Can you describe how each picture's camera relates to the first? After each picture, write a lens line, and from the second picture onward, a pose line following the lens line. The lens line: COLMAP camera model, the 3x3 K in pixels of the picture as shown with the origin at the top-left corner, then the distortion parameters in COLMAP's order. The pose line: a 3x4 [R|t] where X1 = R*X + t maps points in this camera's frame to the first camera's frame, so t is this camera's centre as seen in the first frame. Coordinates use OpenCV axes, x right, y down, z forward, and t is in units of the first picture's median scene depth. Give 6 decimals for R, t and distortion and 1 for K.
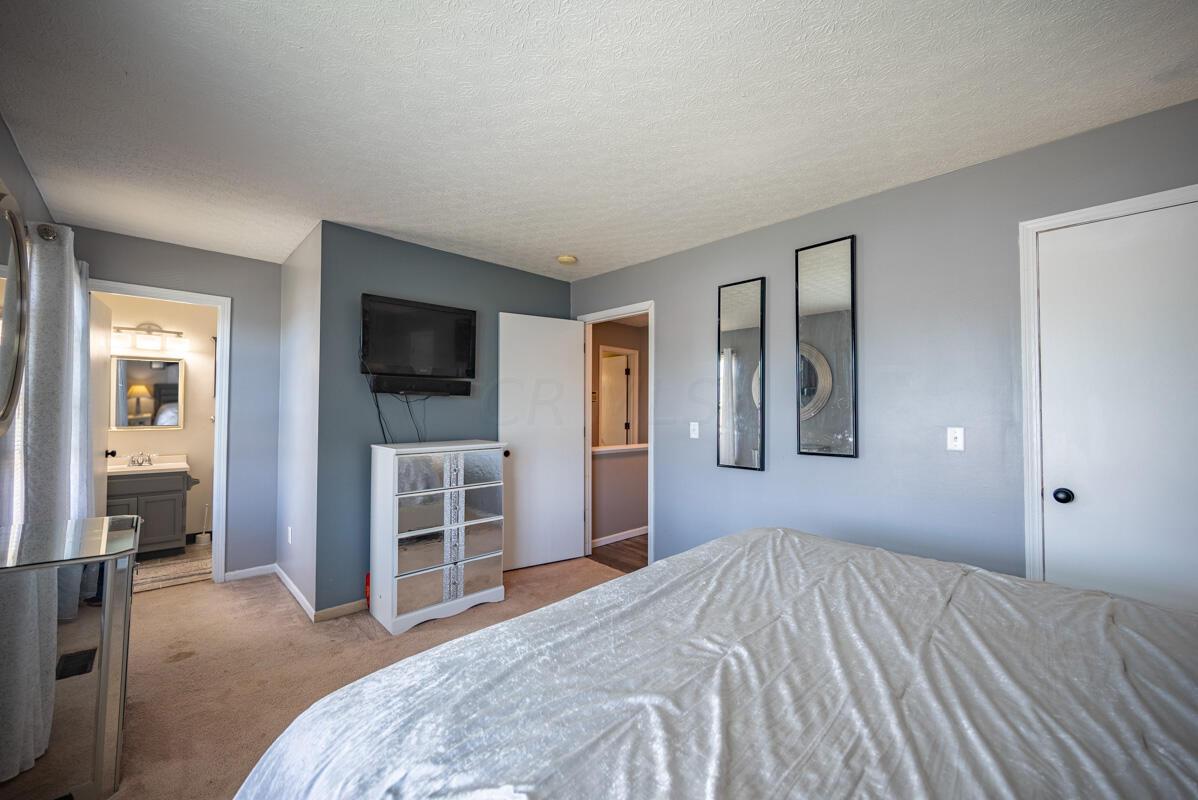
lens RADIAL K [[461.2, 0, 627.5], [0, 461.2, 399.0], [0, 0, 1]] dist [-0.000965, -0.000111]
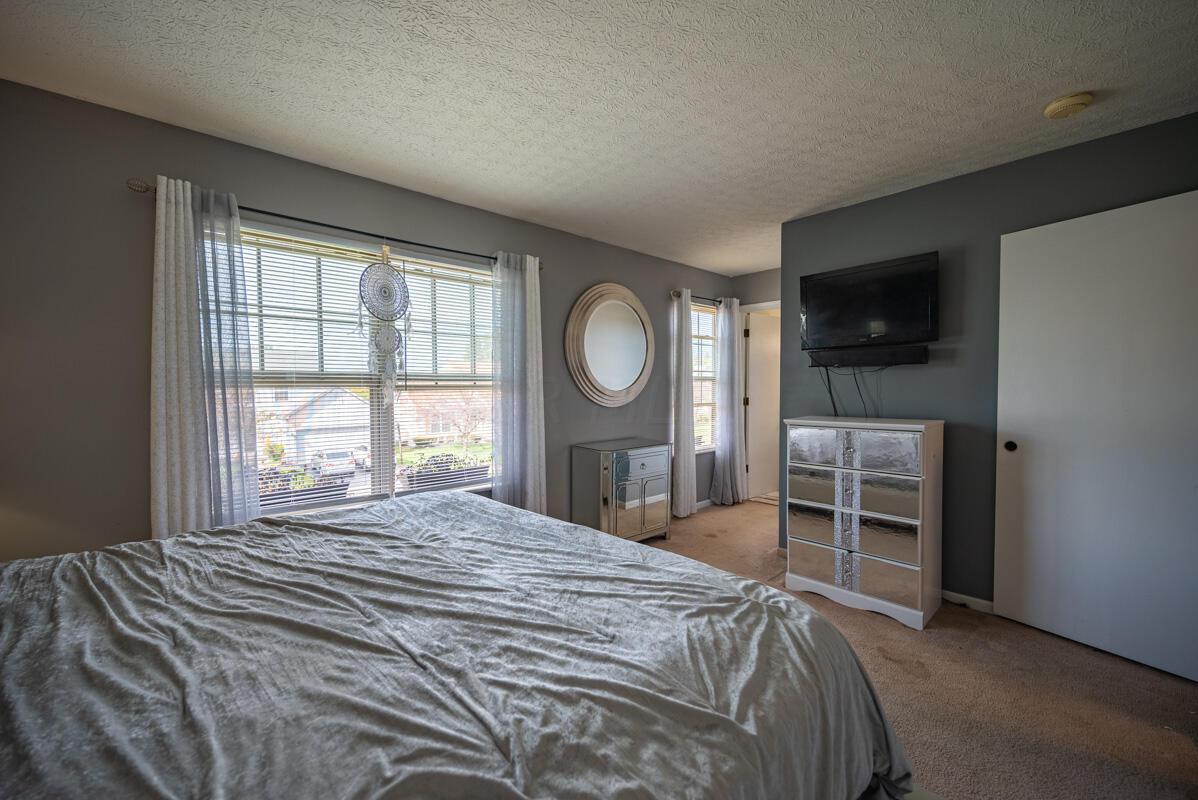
lens RADIAL K [[485.6, 0, 599.0], [0, 485.6, 400.0], [0, 0, 1]] dist [0.000499, -0.000092]
pose [[-0.068436, 0.023325, -0.997383, 0.621955], [0.029760, 0.999329, 0.021329, 0.024332], [0.997212, -0.028222, -0.069085, 0.599746]]
